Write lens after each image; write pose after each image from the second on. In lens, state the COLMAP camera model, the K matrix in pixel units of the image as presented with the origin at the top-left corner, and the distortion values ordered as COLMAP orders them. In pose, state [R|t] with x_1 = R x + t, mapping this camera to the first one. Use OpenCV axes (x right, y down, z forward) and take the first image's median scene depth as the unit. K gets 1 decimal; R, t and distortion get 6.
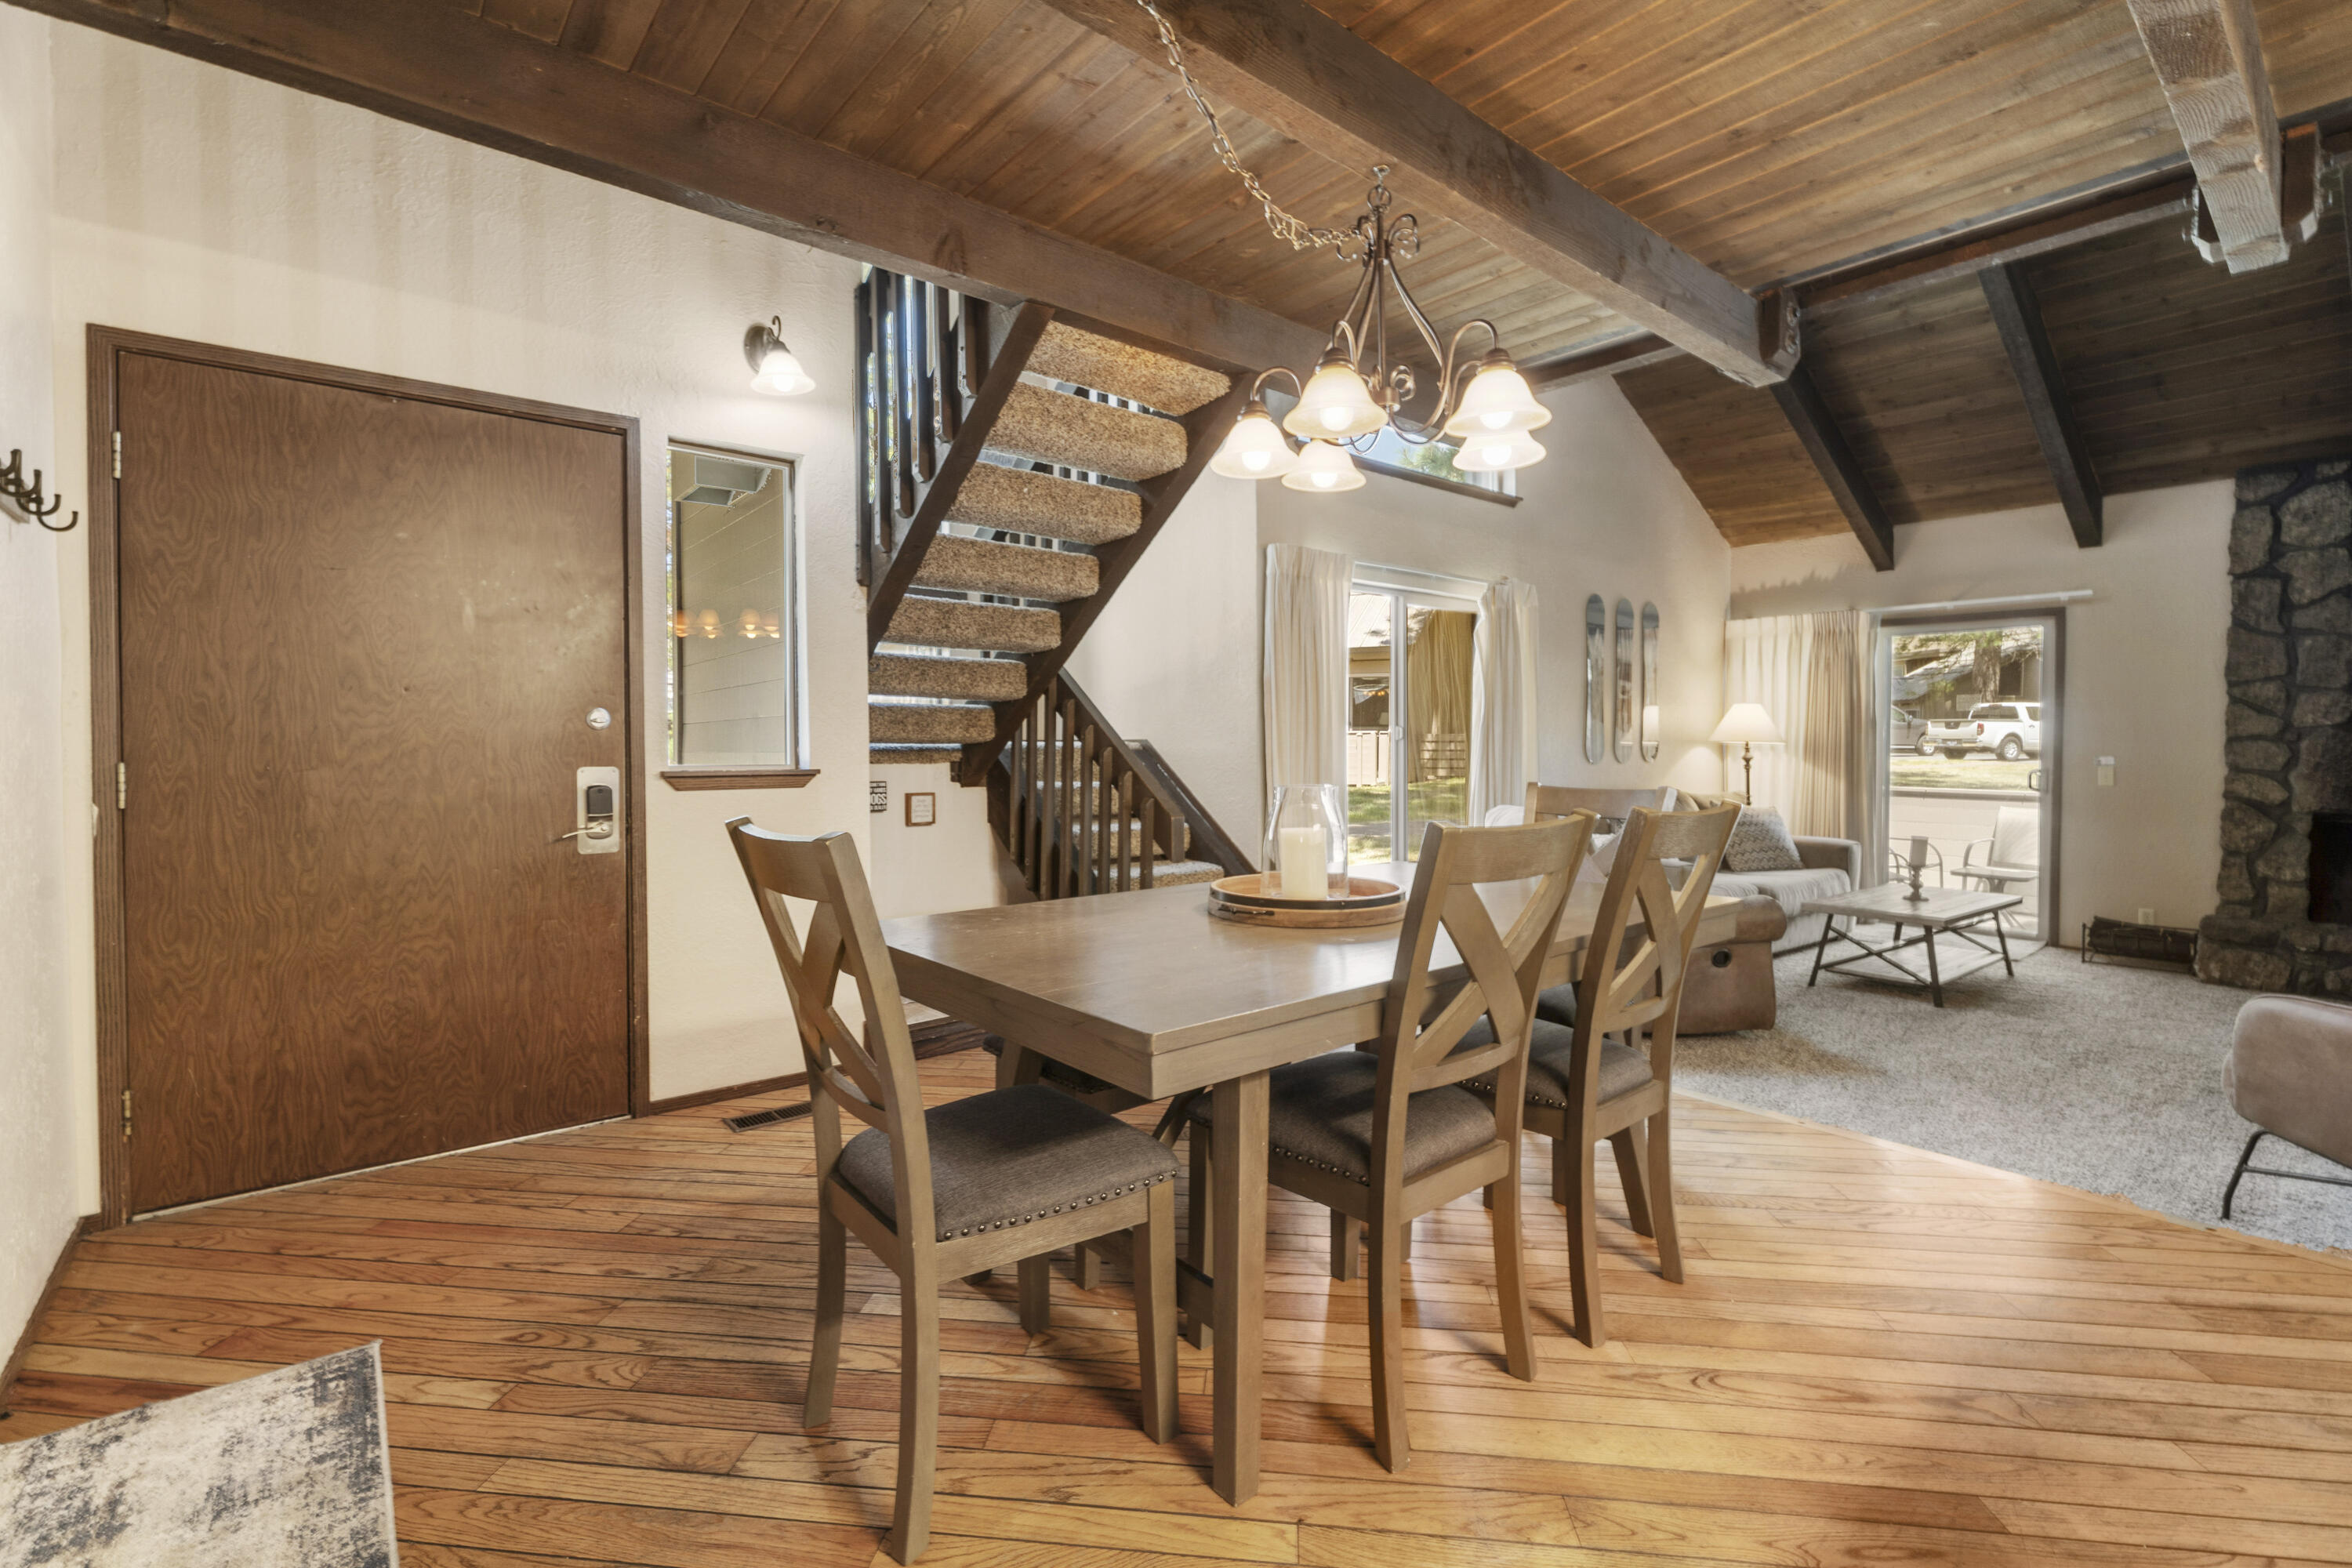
lens RADIAL K [[1046.5, 0, 1151.1], [0, 1046.5, 763.1], [0, 0, 1]] dist [-0.000462, -0.000415]
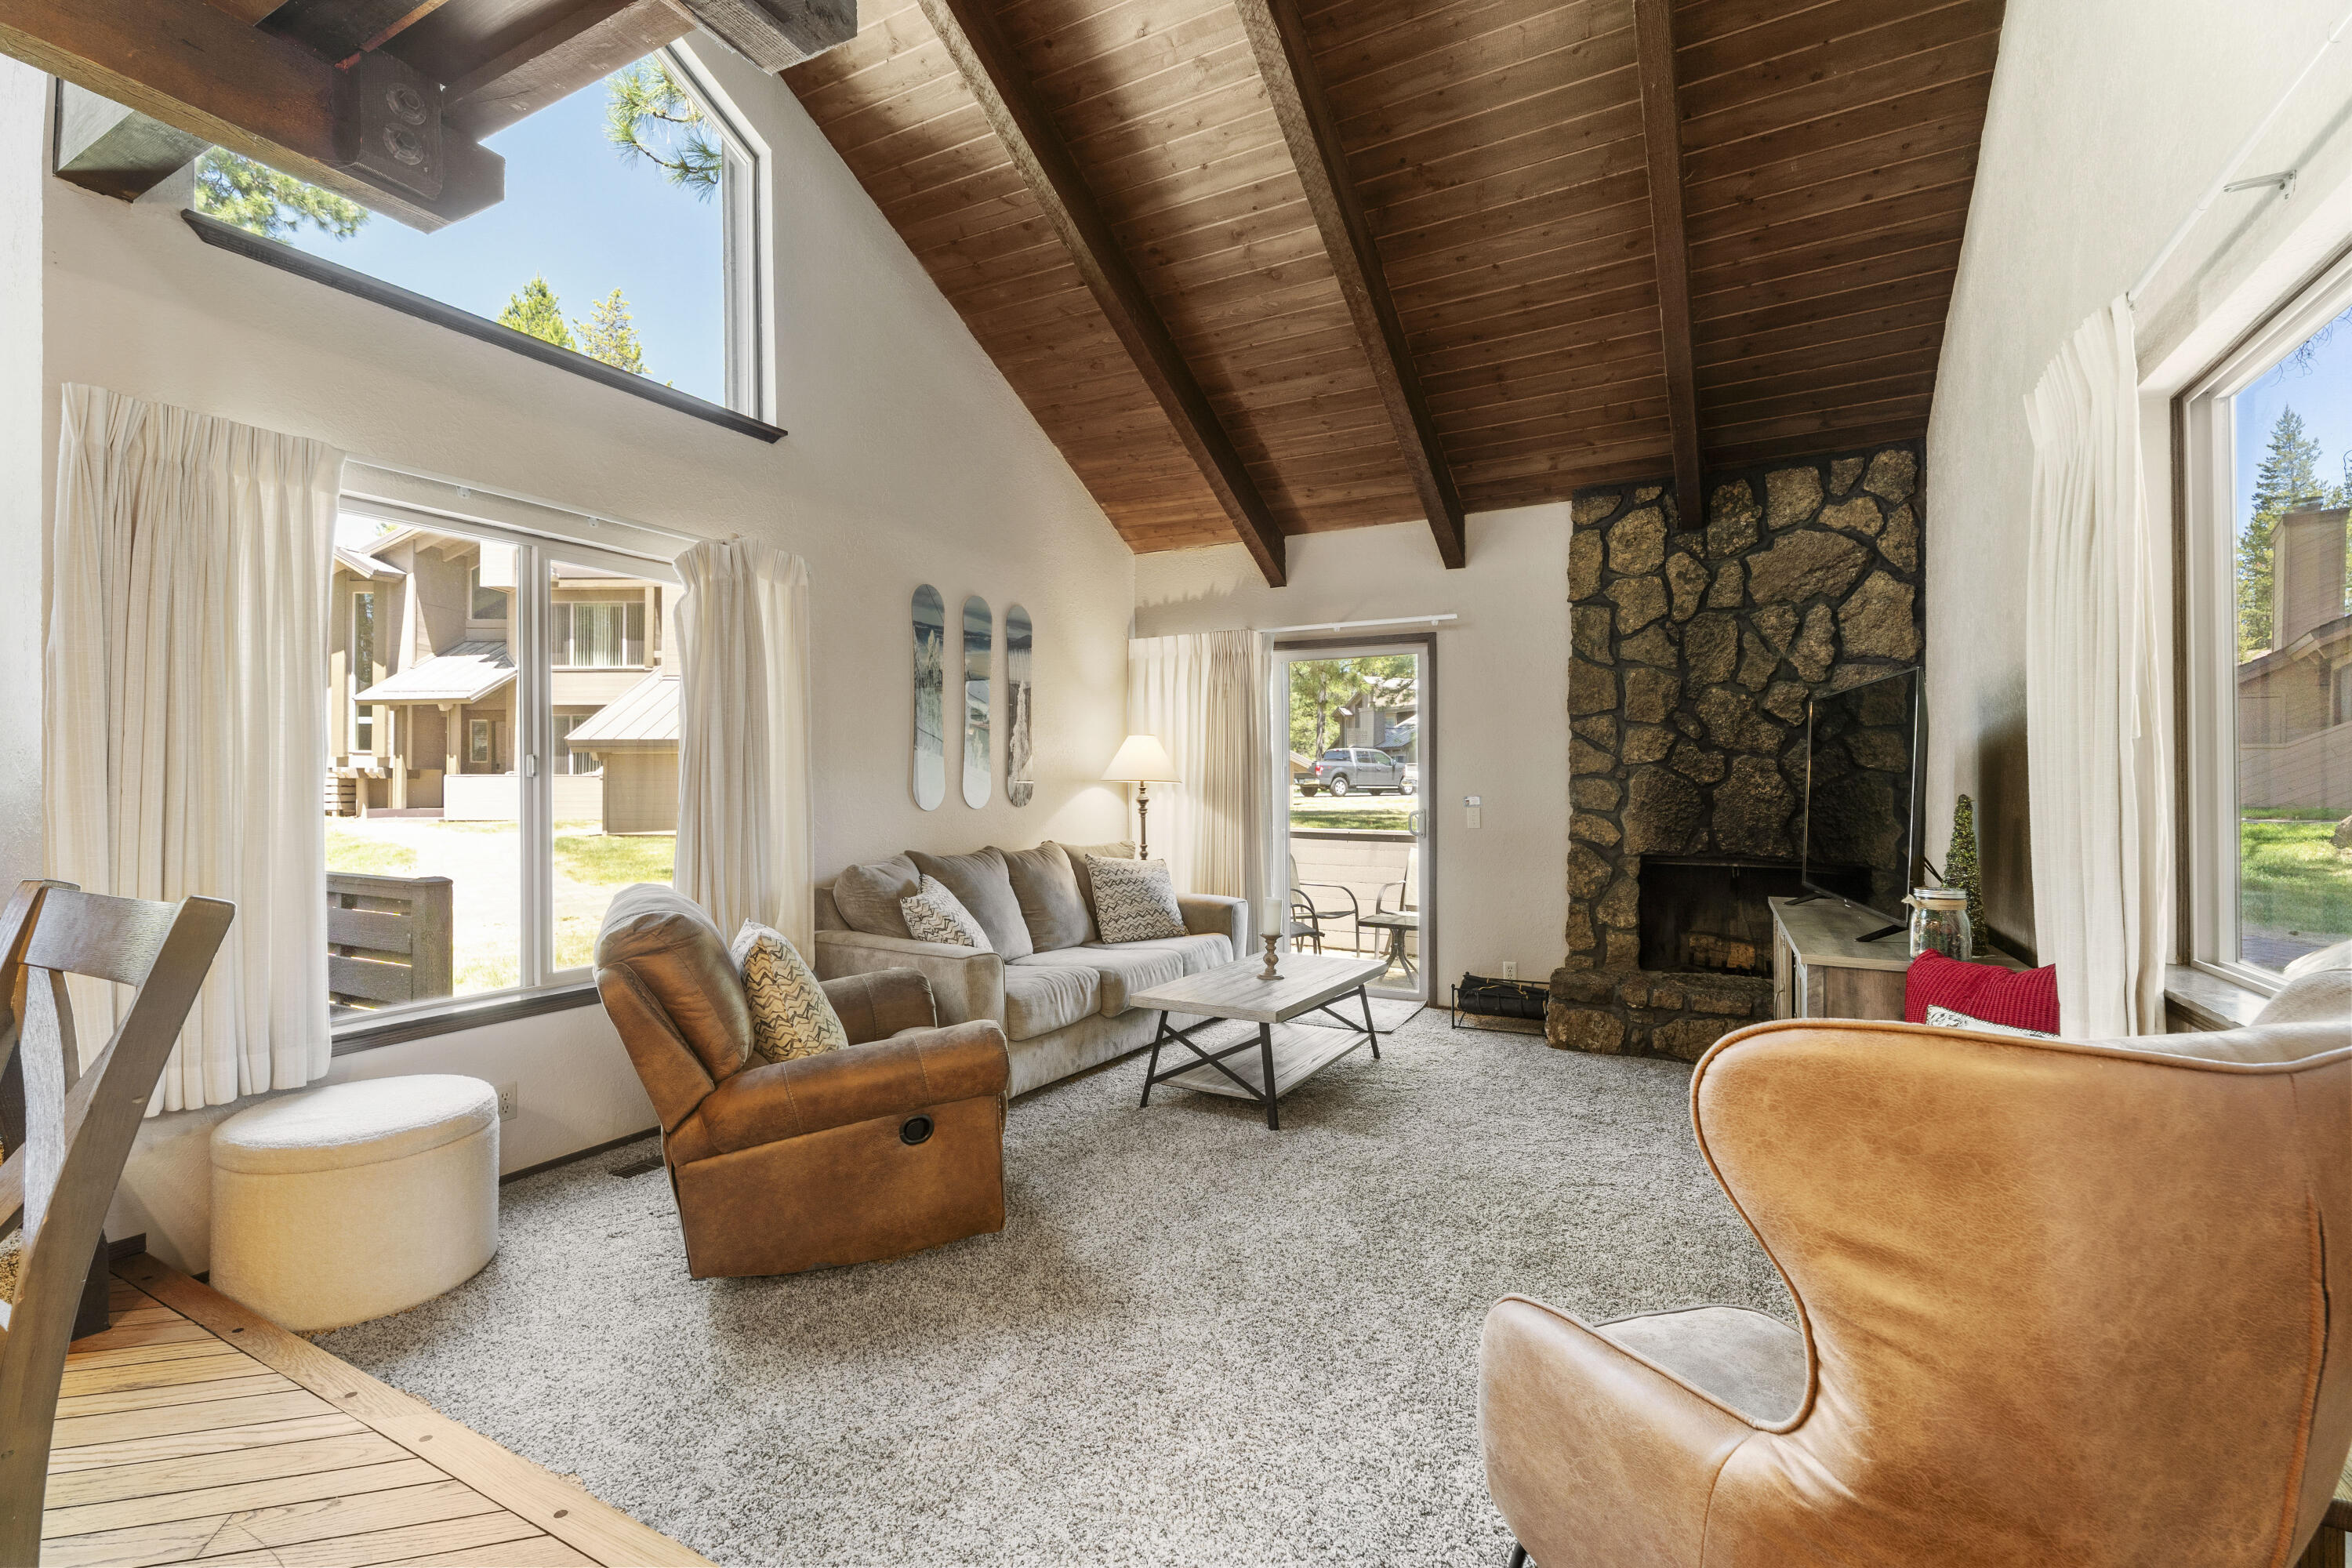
lens RADIAL K [[1041.4, 0, 1164.9], [0, 1041.4, 776.2], [0, 0, 1]] dist [0.001836, 0.000458]
pose [[0.922575, 0.000542, 0.385818, 0.425784], [0.009800, 0.999643, -0.024838, -0.005056], [-0.385694, 0.026696, 0.922240, 0.357676]]
